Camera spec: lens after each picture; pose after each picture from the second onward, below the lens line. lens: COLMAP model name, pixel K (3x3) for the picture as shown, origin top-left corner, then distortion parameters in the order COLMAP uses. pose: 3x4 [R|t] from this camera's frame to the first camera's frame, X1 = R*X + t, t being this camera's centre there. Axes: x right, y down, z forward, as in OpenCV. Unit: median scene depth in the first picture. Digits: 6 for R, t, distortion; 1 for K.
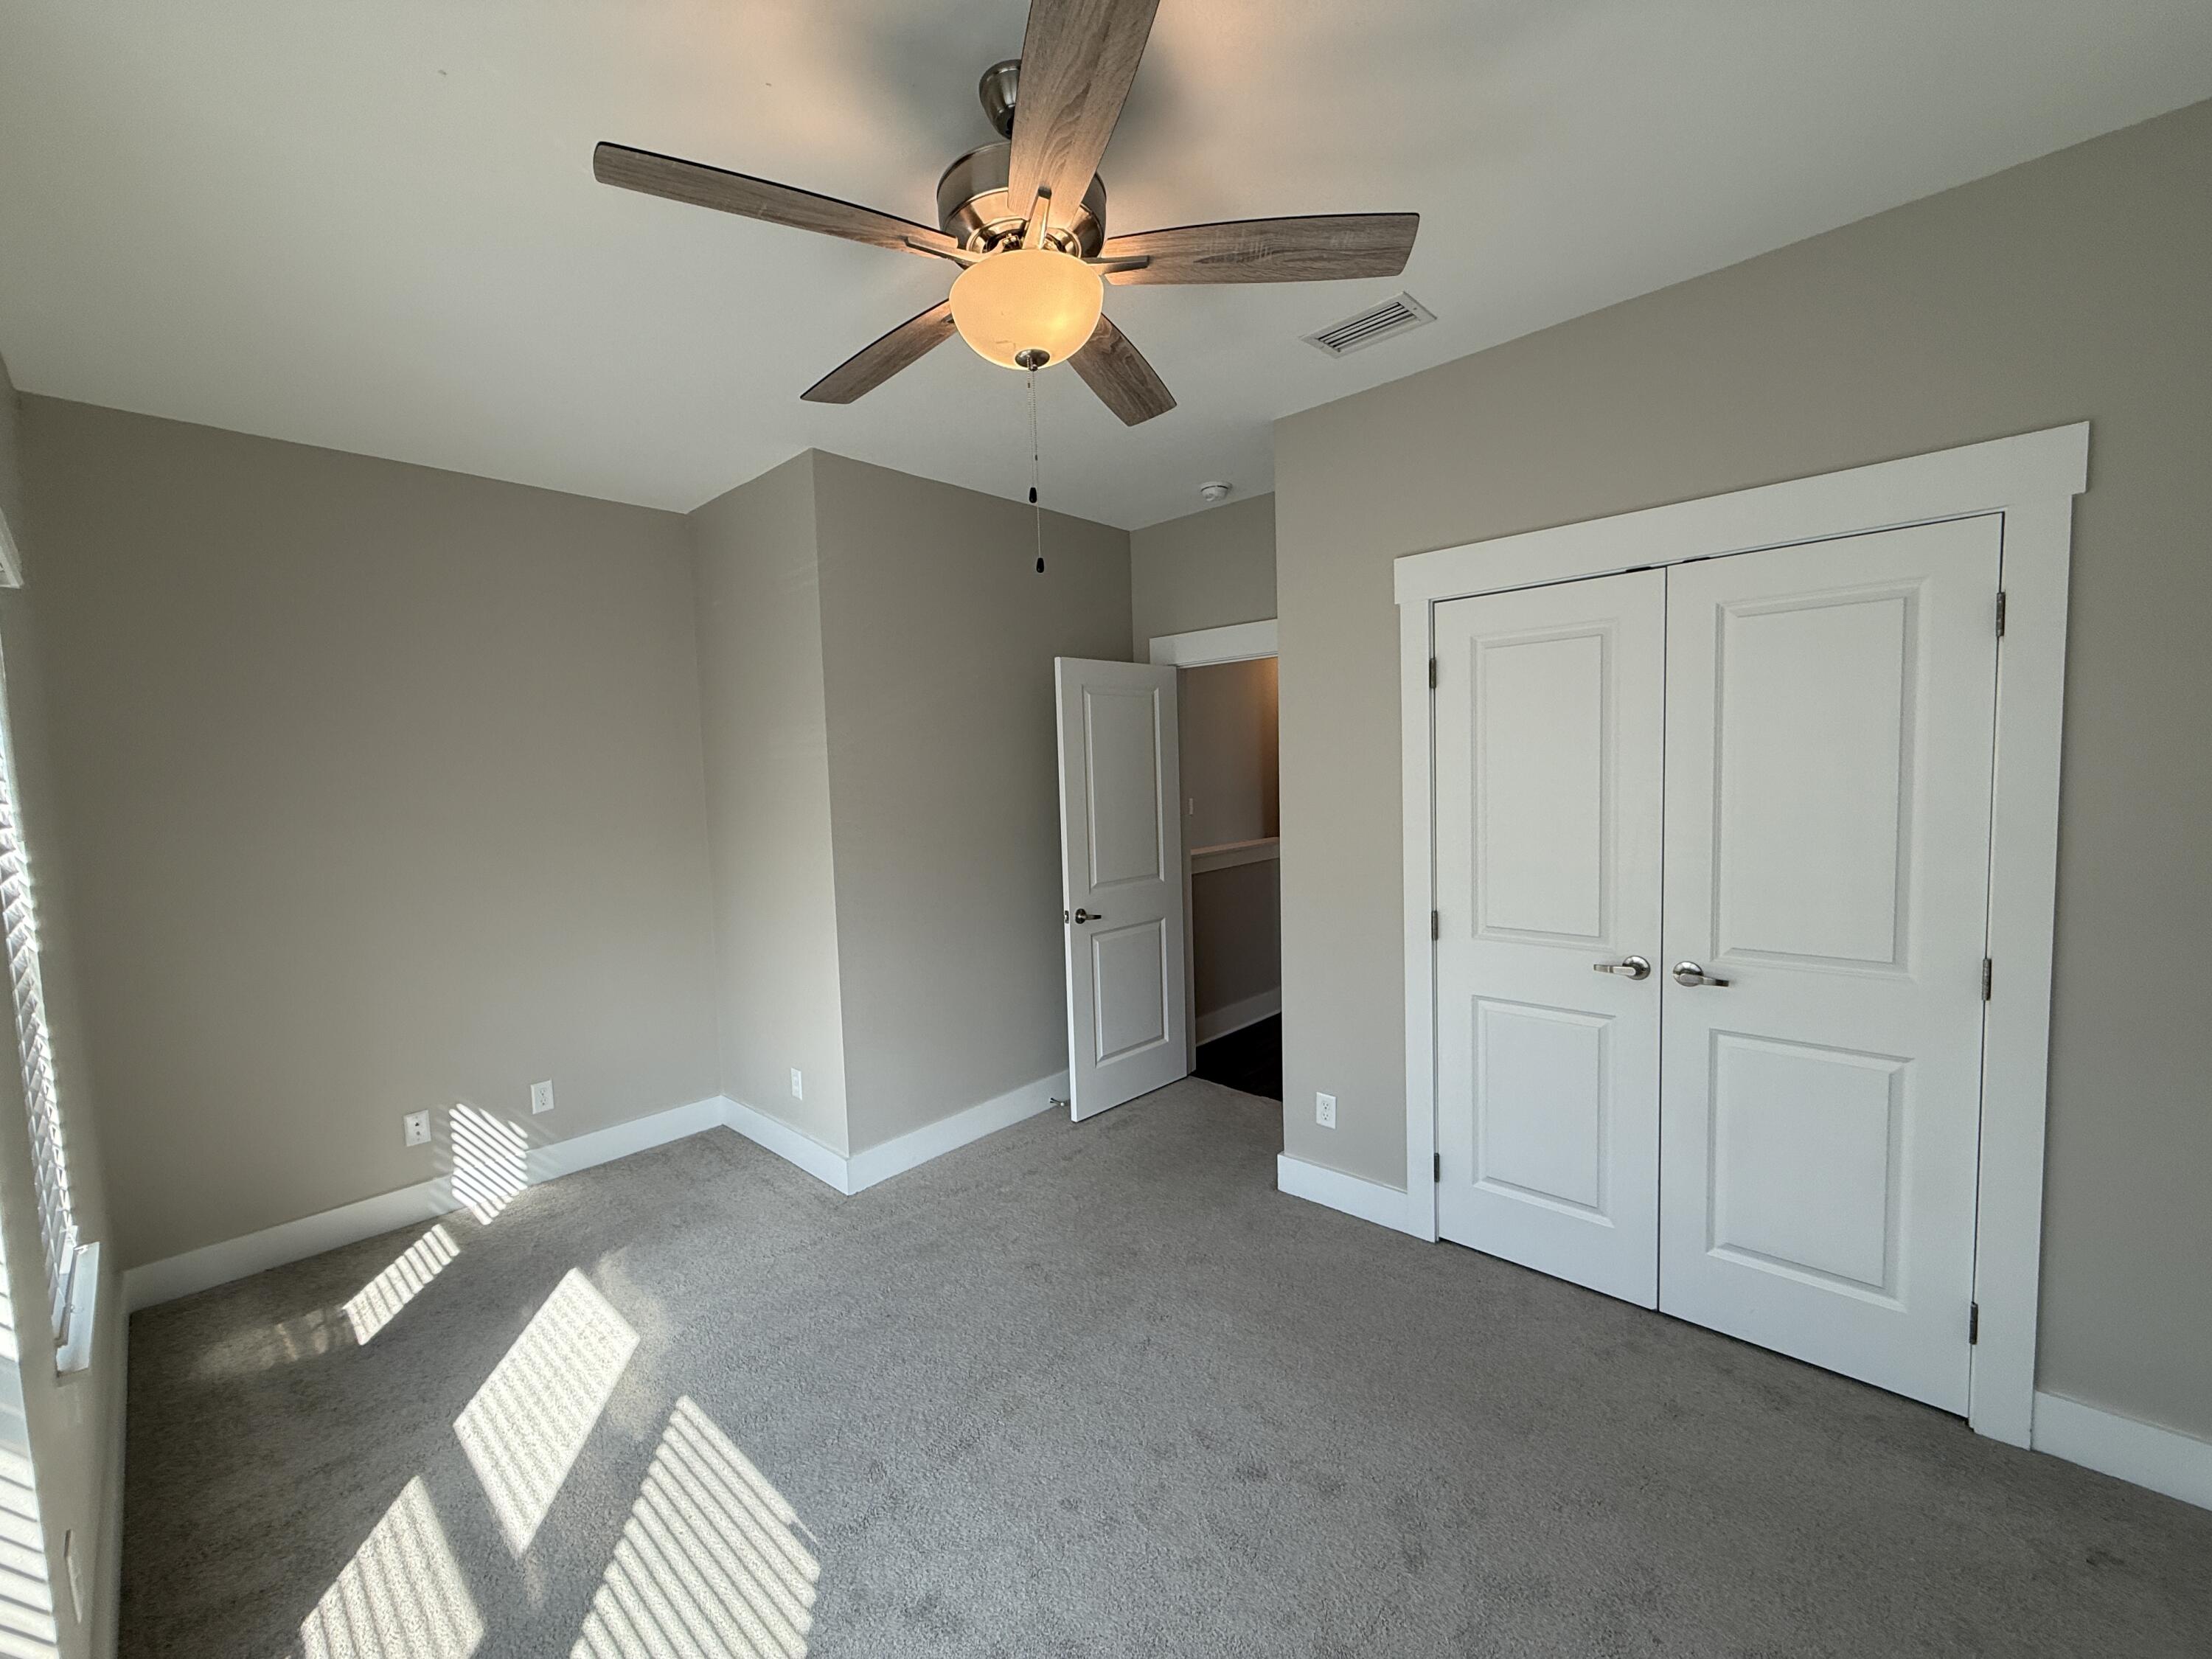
lens RADIAL K [[903.1, 0, 1076.8], [0, 903.1, 829.0], [0, 0, 1]] dist [0.006840, 0.000220]
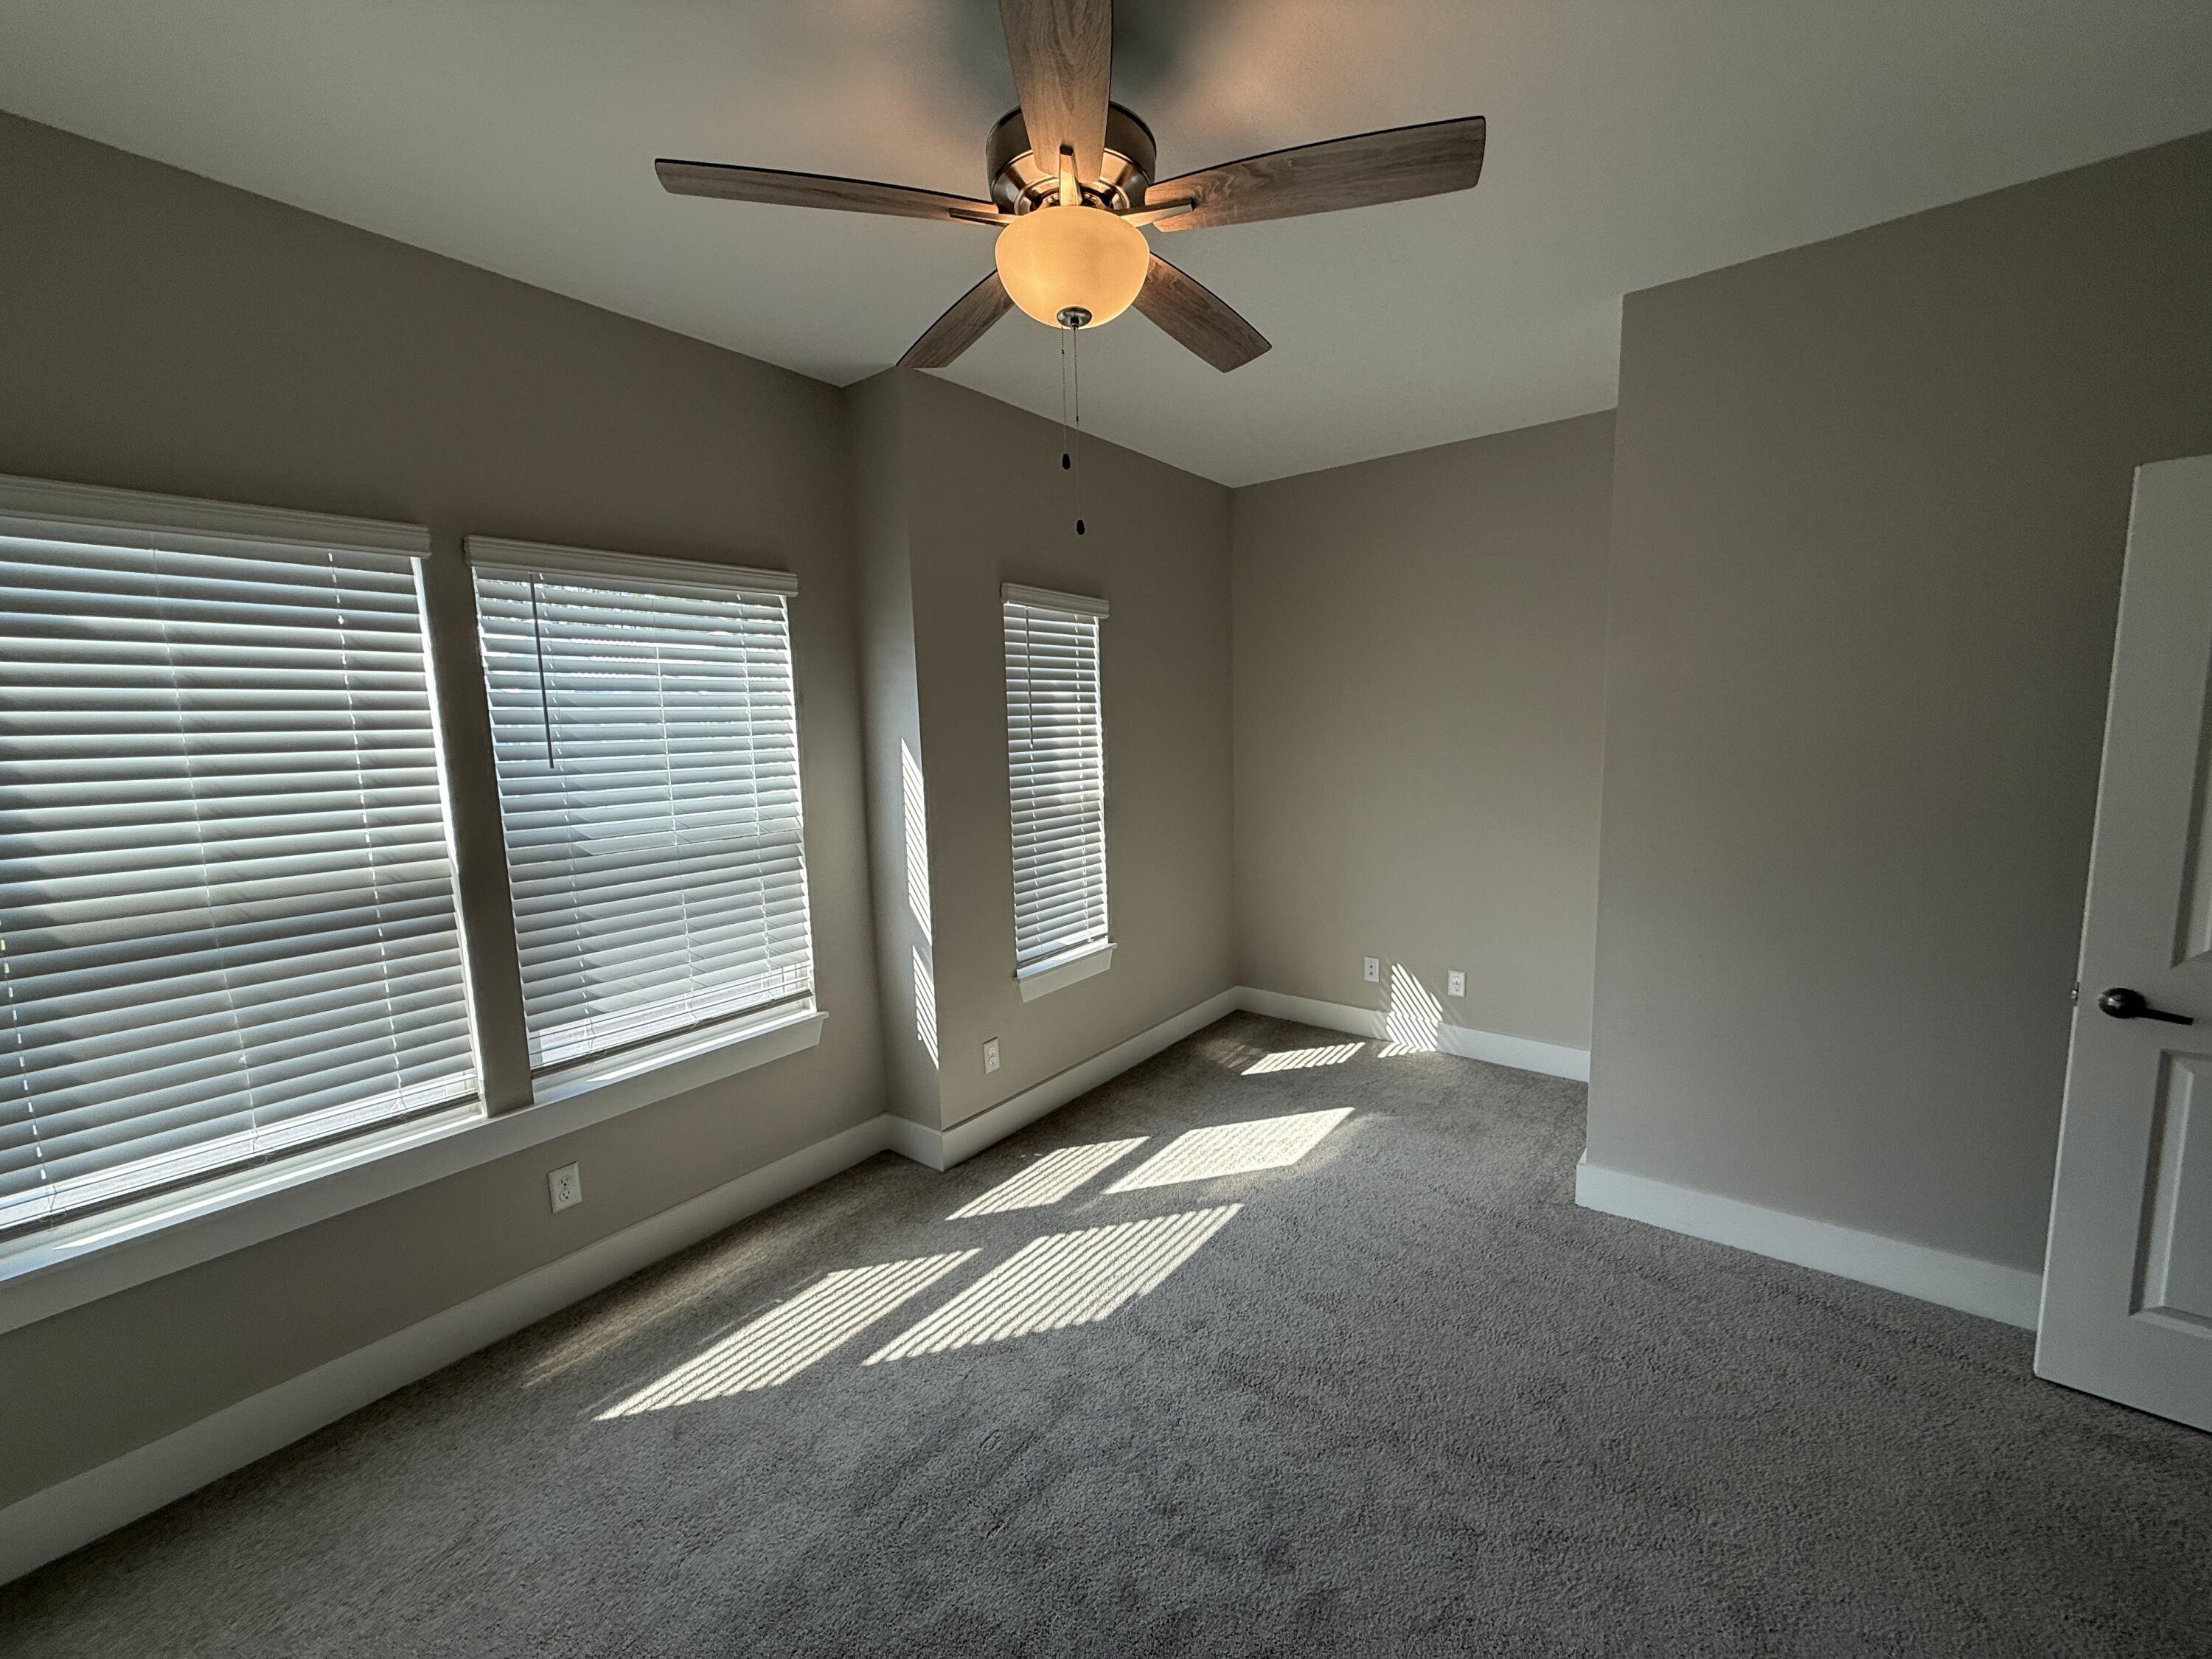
lens RADIAL K [[882.8, 0, 1090.8], [0, 882.8, 821.0], [0, 0, 1]] dist [0.000406, 0.000212]
pose [[0.084770, 0.144966, -0.985799, 0.568464], [-0.043703, 0.988949, 0.141671, -0.061714], [0.995442, 0.031072, 0.090168, 0.539172]]
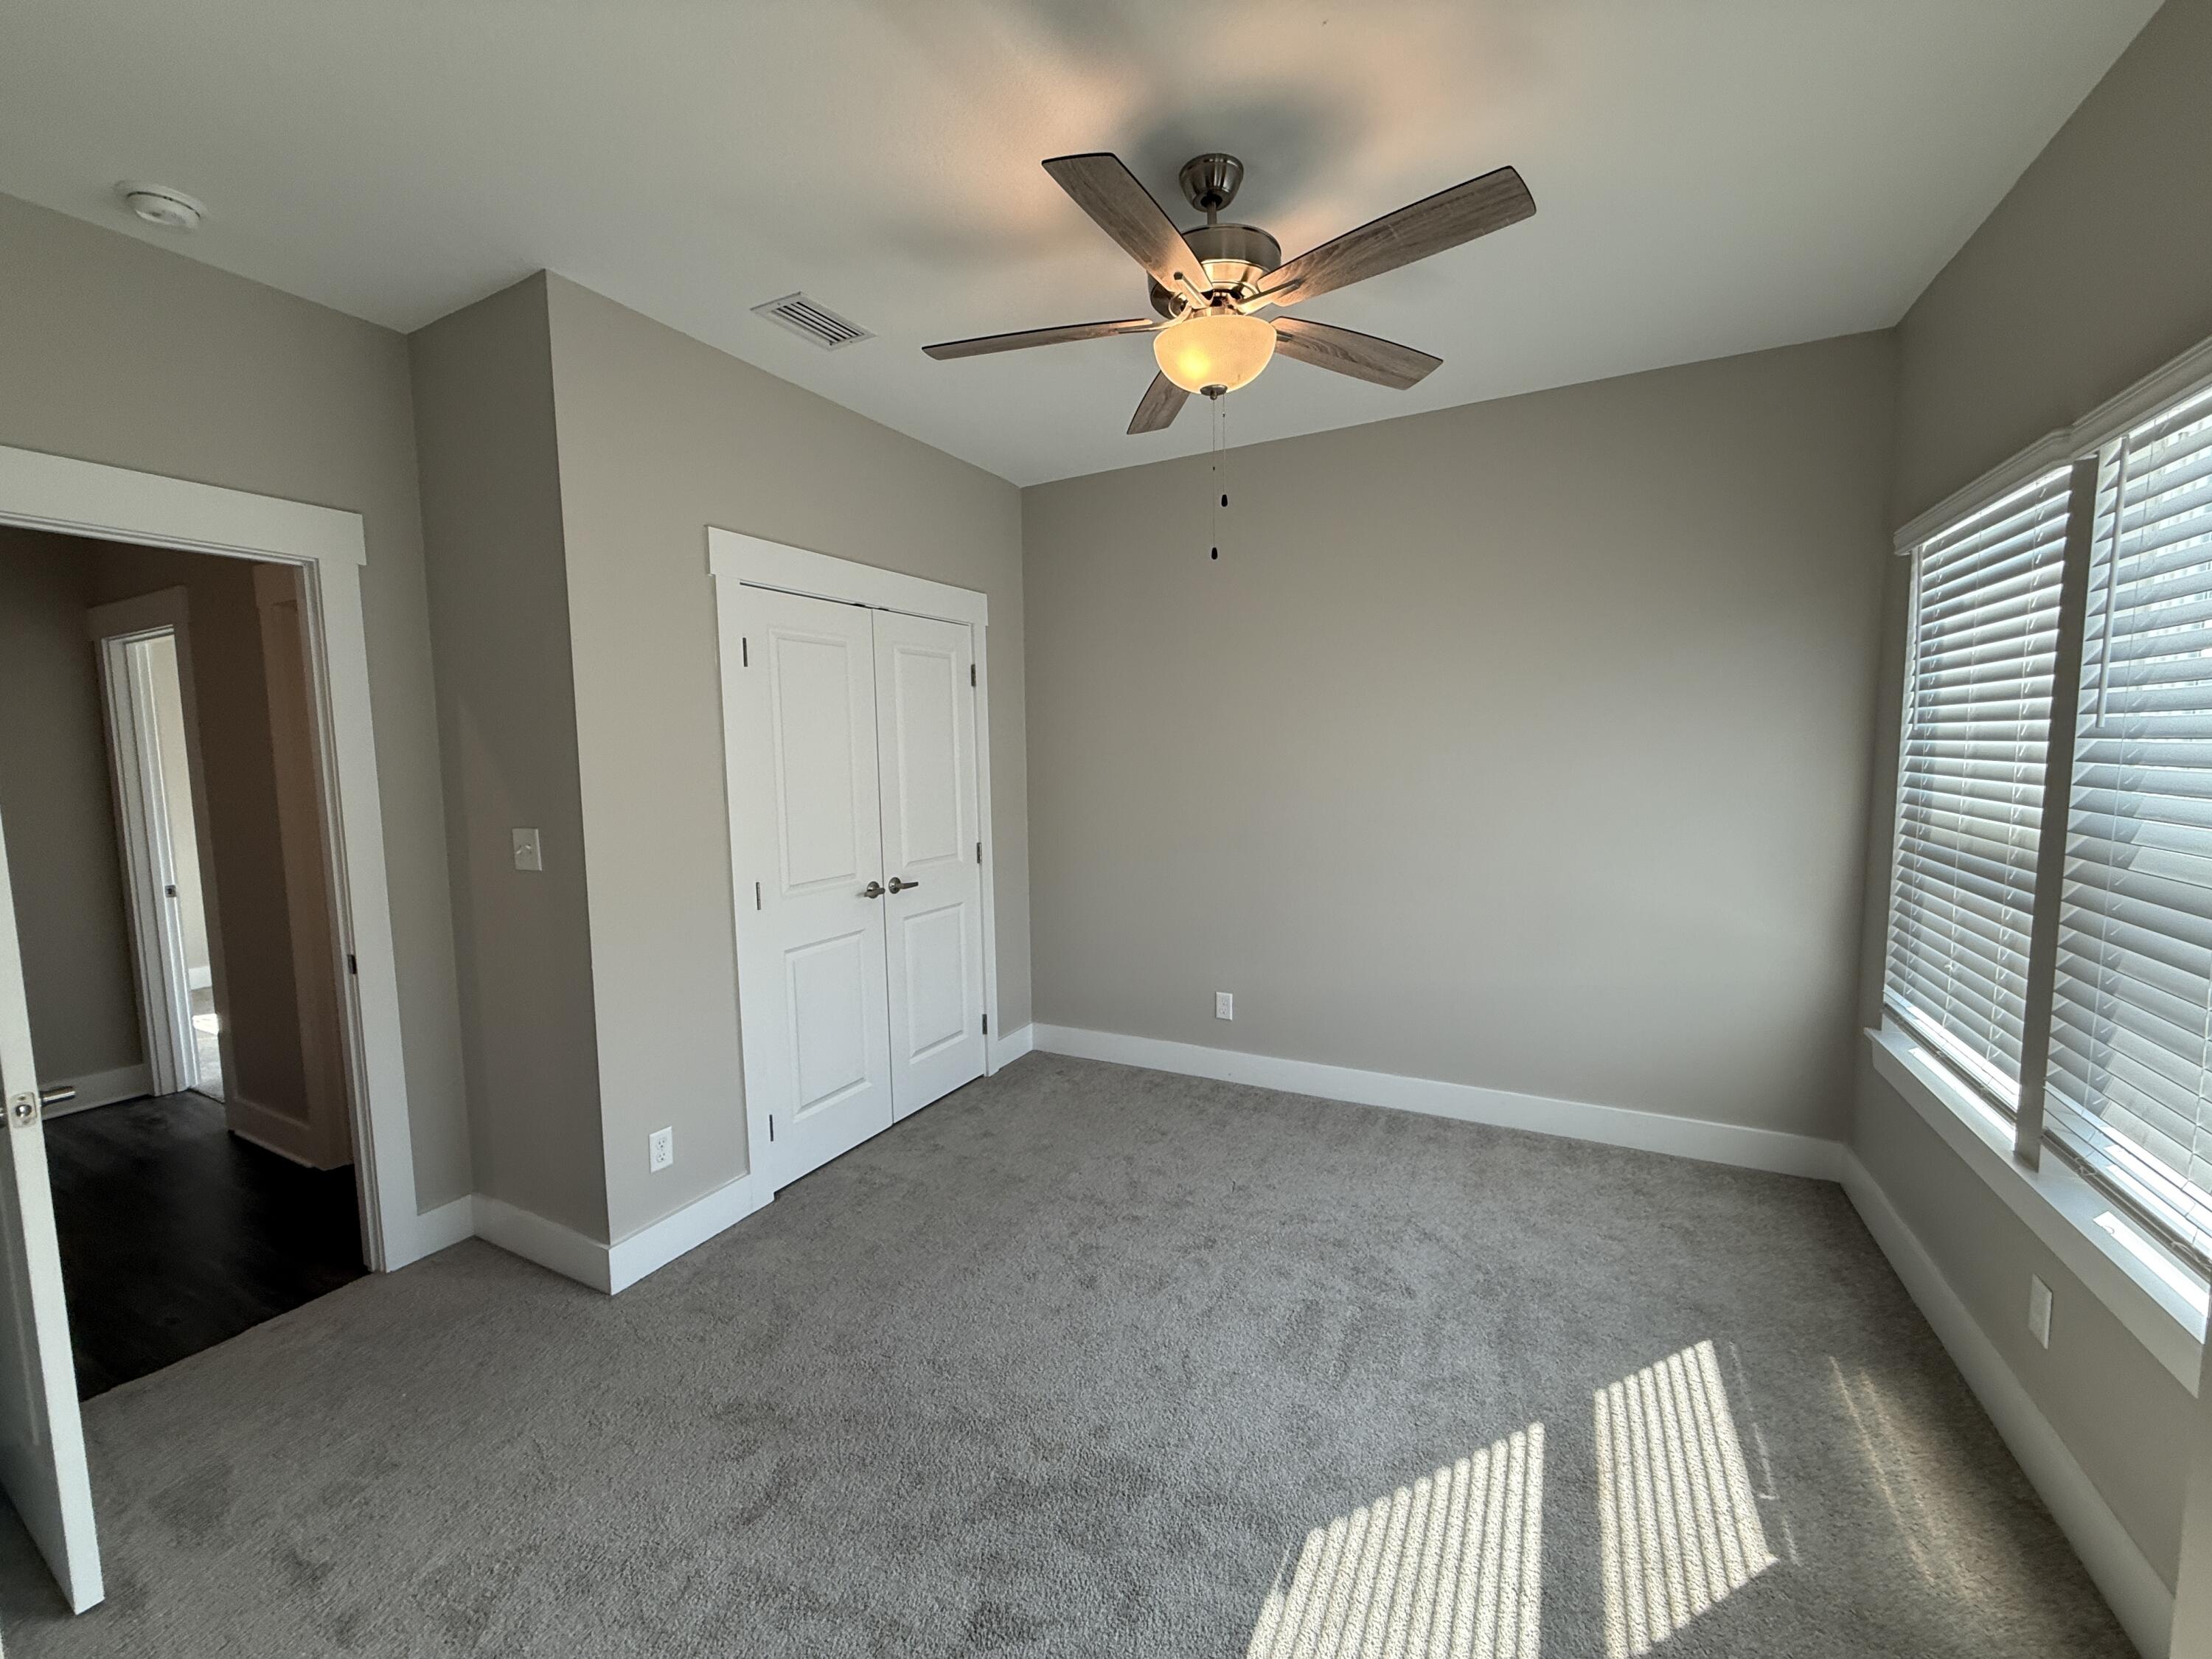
lens RADIAL K [[878.6, 0, 1133.5], [0, 878.6, 829.1], [0, 0, 1]] dist [0.001809, 0.000603]
pose [[-0.301910, -0.048615, 0.952096, -0.687534], [0.095003, 0.992193, 0.080788, -0.009923], [-0.948591, 0.114842, -0.294934, 0.873549]]
